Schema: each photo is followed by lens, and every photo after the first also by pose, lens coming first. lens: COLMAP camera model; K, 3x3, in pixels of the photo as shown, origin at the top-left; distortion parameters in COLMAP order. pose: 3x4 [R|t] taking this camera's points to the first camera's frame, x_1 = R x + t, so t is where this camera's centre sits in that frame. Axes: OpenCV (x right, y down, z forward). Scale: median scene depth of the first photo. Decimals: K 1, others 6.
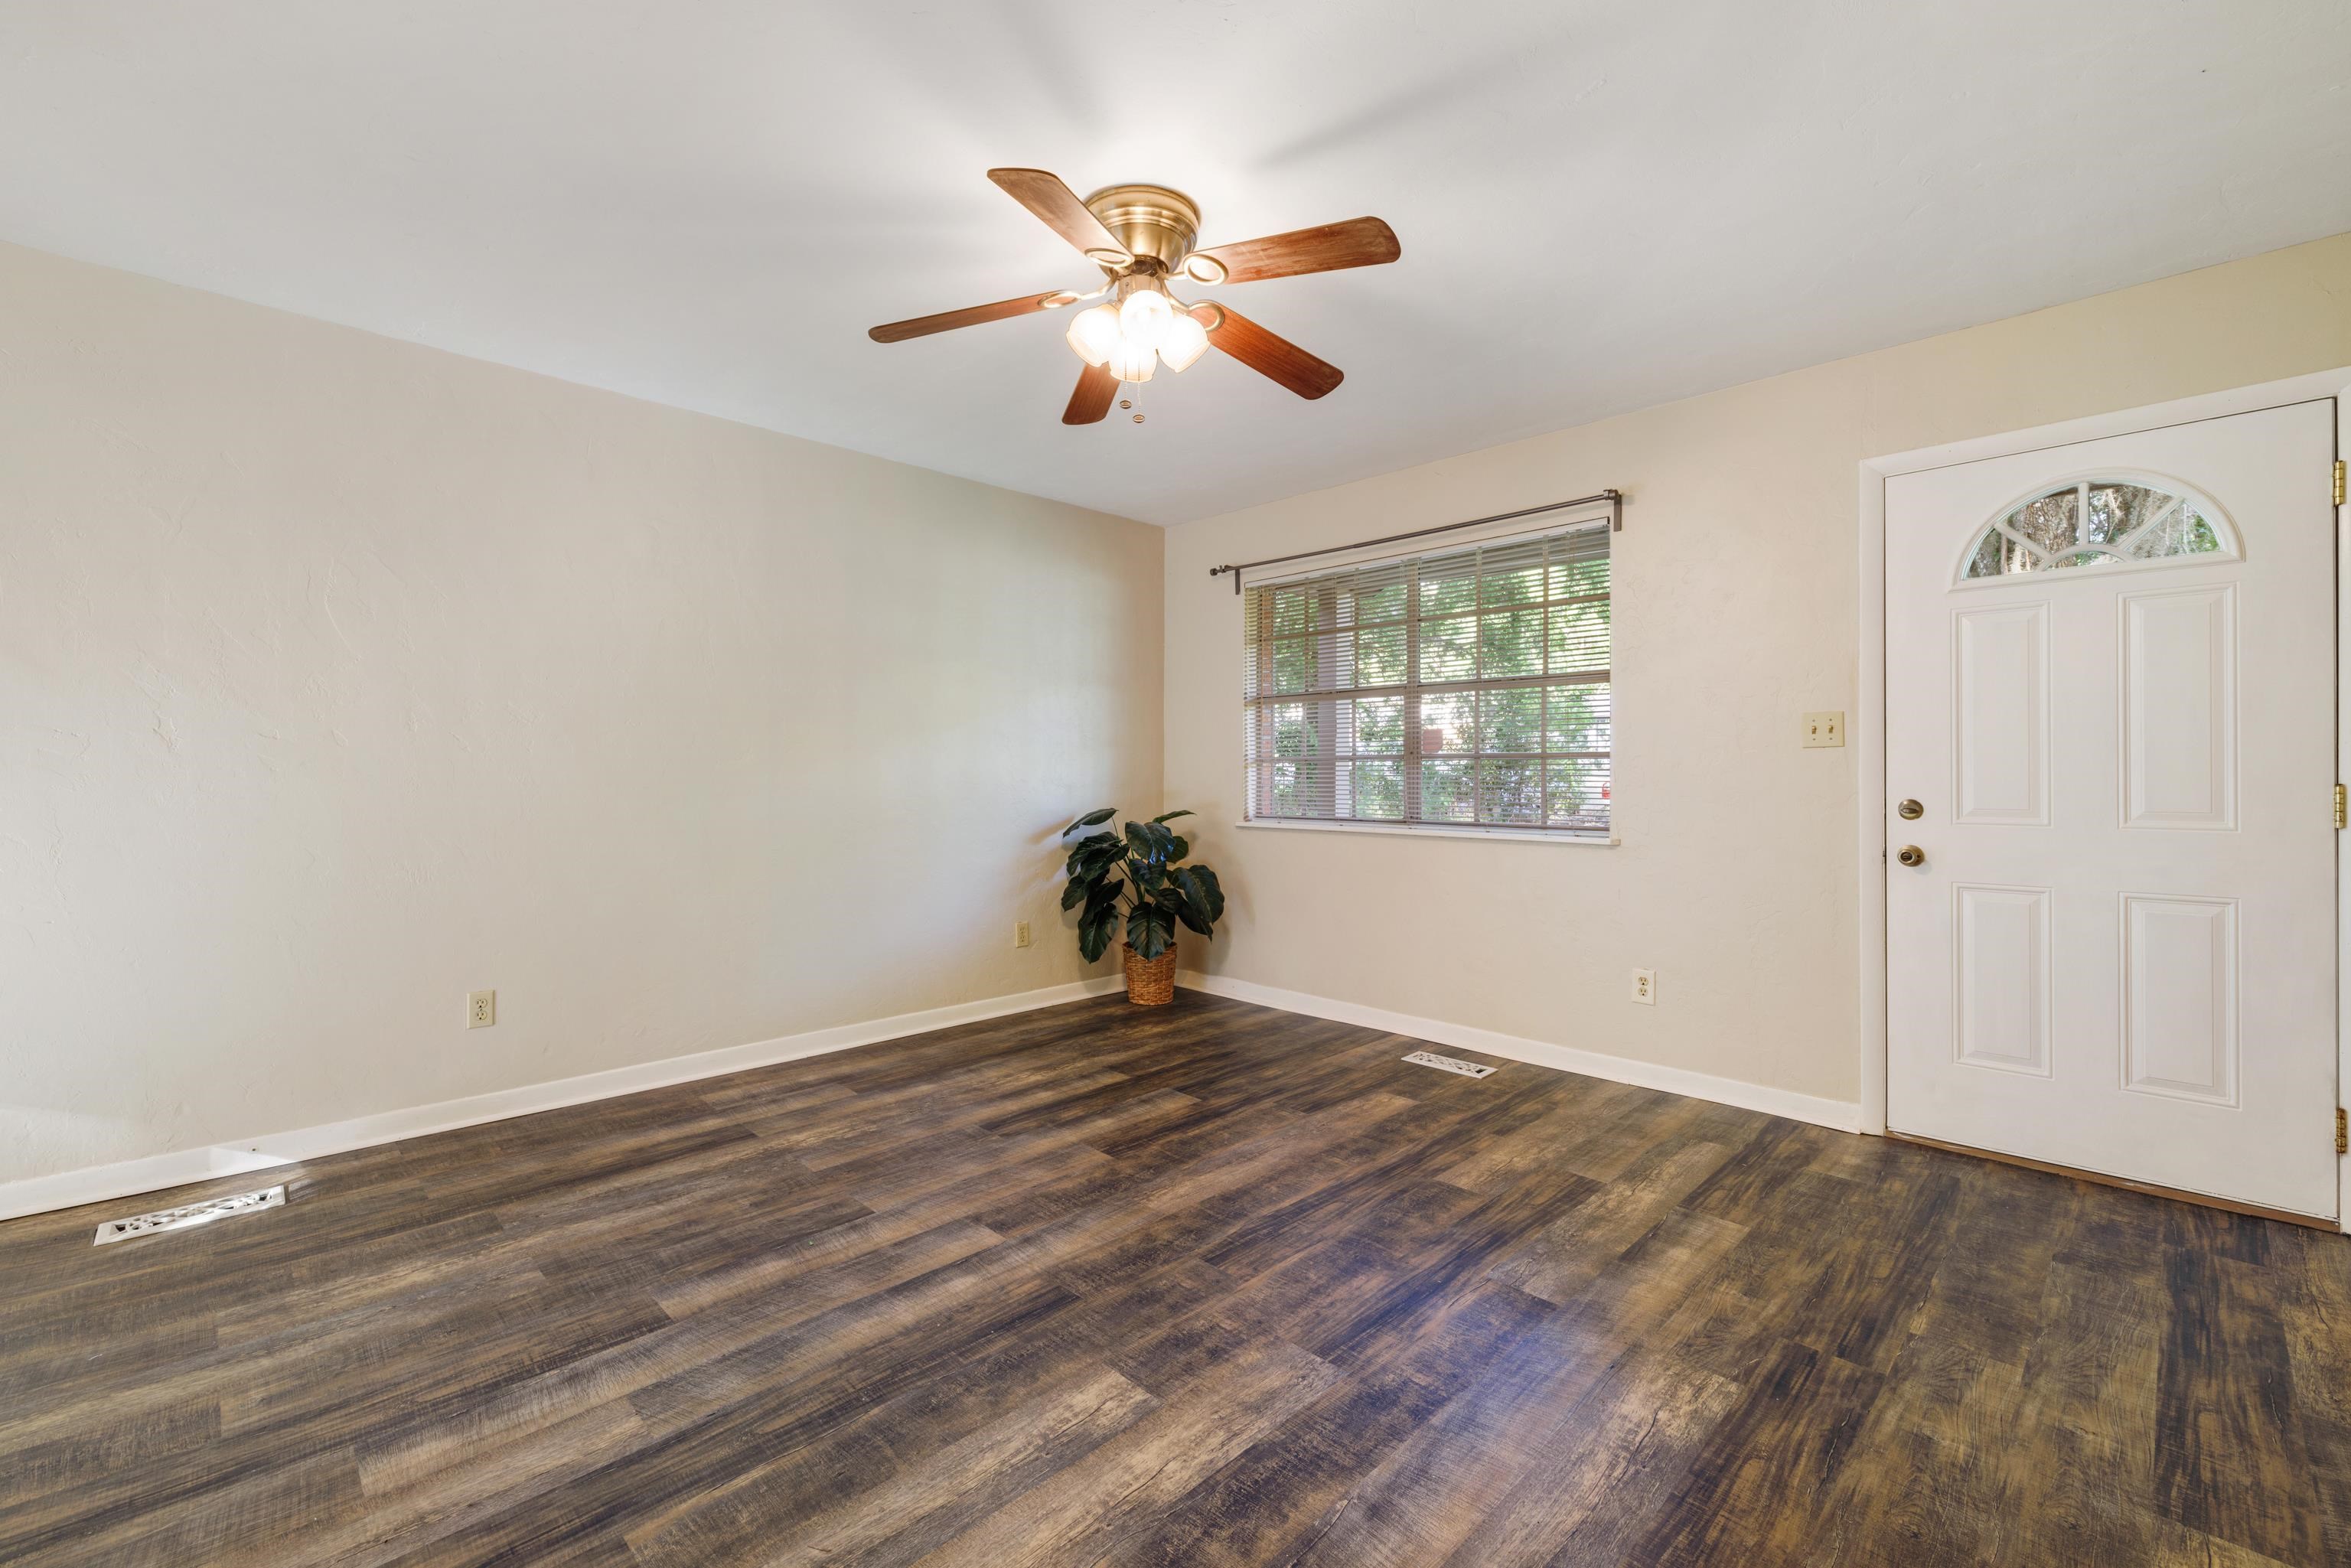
lens RADIAL K [[989.3, 0, 1172.6], [0, 989.3, 778.1], [0, 0, 1]] dist [-0.000298, 0.000593]
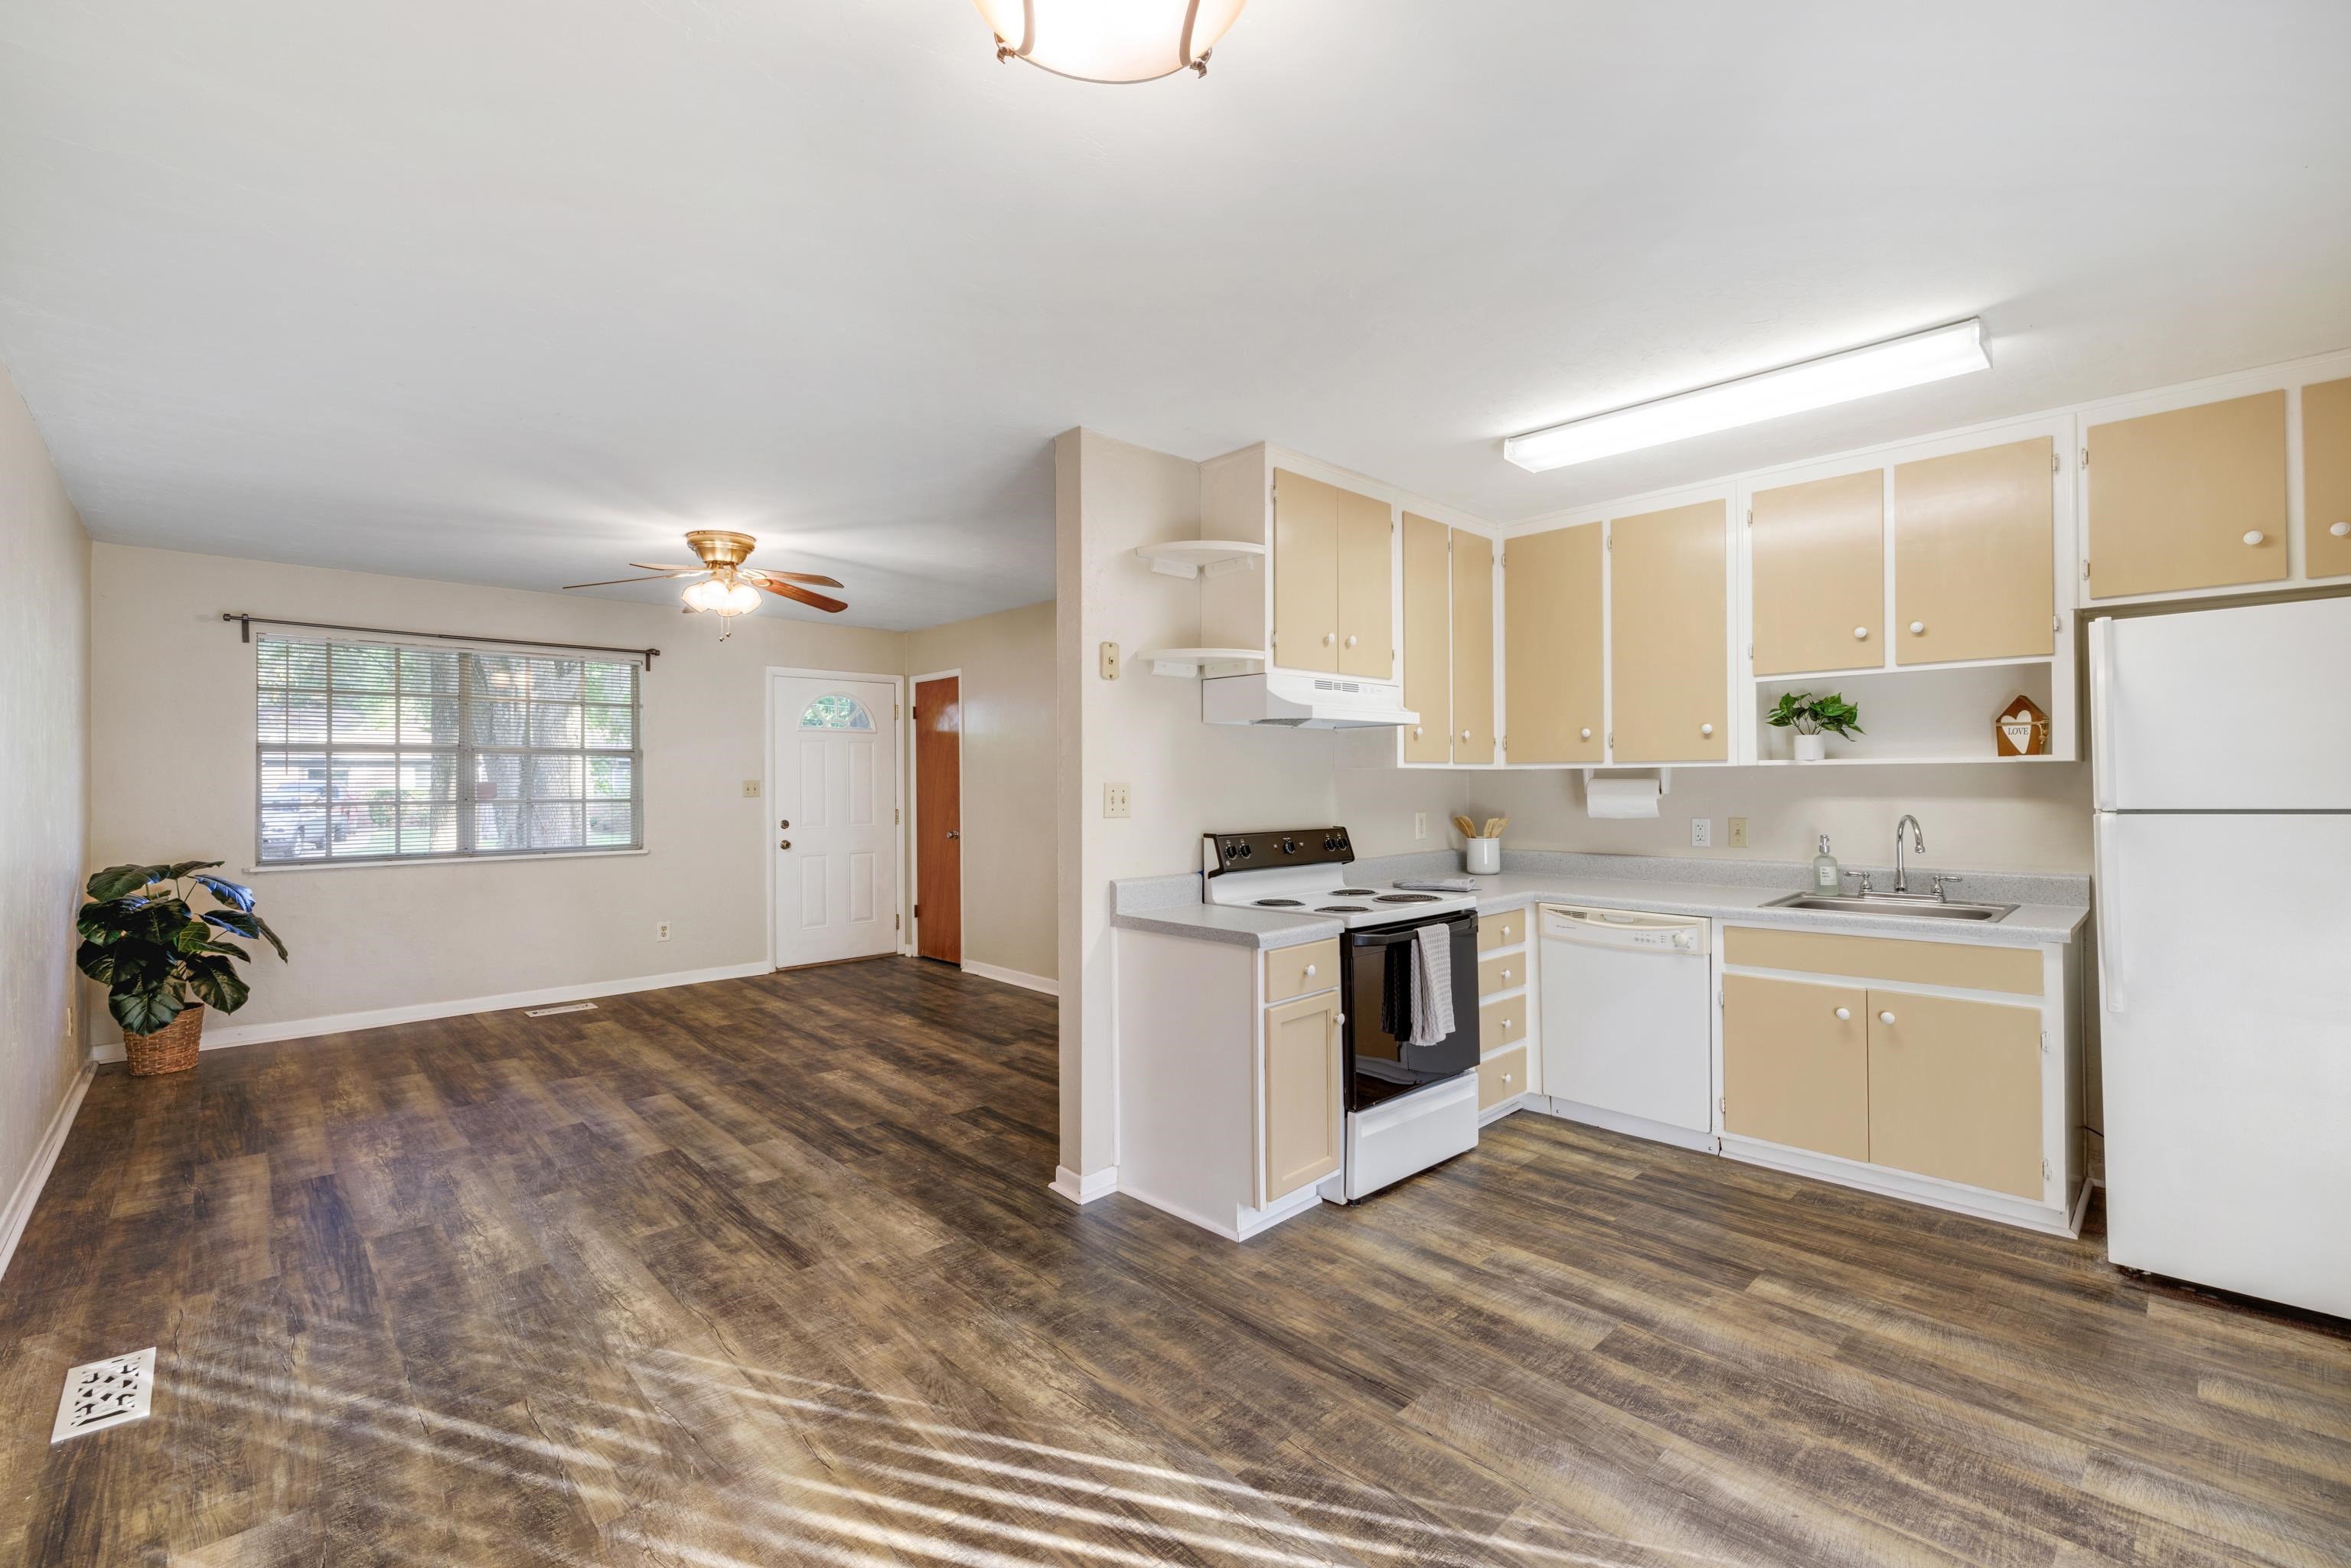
lens RADIAL K [[996.5, 0, 1178.3], [0, 996.5, 770.3], [0, 0, 1]] dist [0.000532, 0.000006]
pose [[0.012848, 0.010719, 0.999860, -1.796309], [0.008016, 0.999909, -0.010822, -0.070885], [-0.999885, 0.008154, 0.012761, 0.071507]]
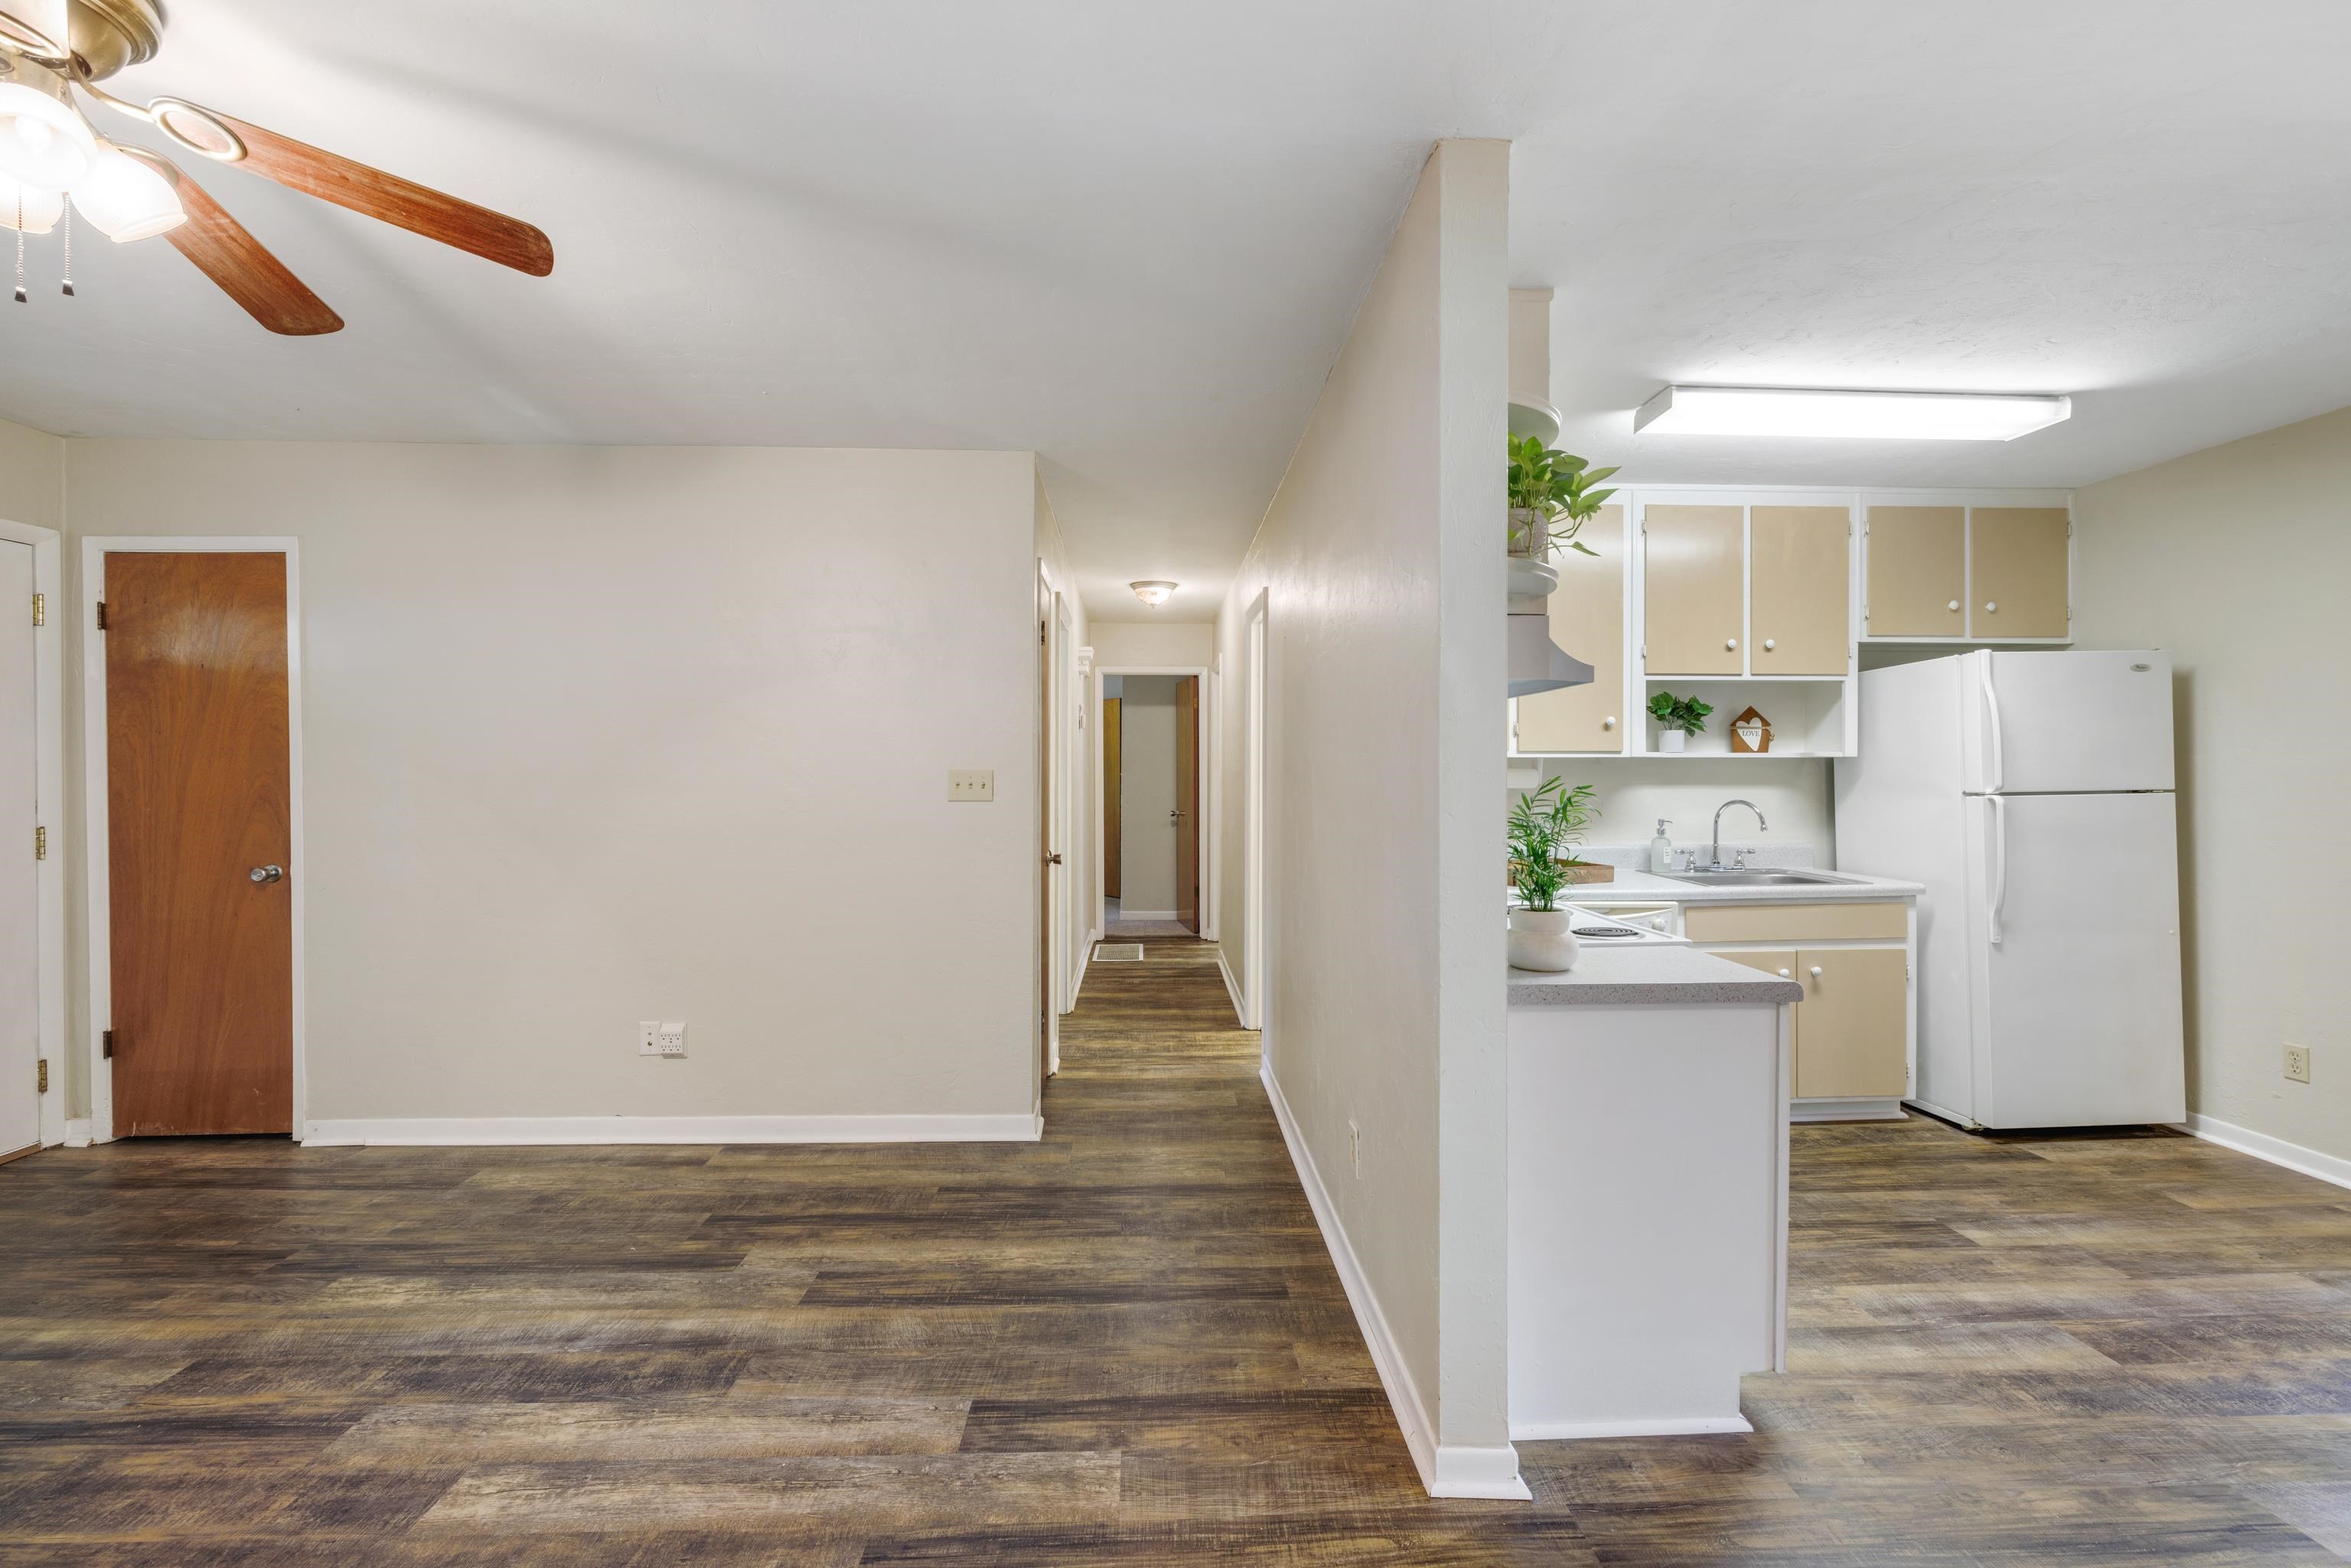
lens RADIAL K [[988.2, 0, 1181.5], [0, 988.2, 778.4], [0, 0, 1]] dist [0.000612, -0.000074]
pose [[-0.737313, -0.005067, 0.675533, -0.873317], [0.000769, 0.999965, 0.008341, -0.067262], [-0.675551, 0.006669, -0.737283, 0.875844]]
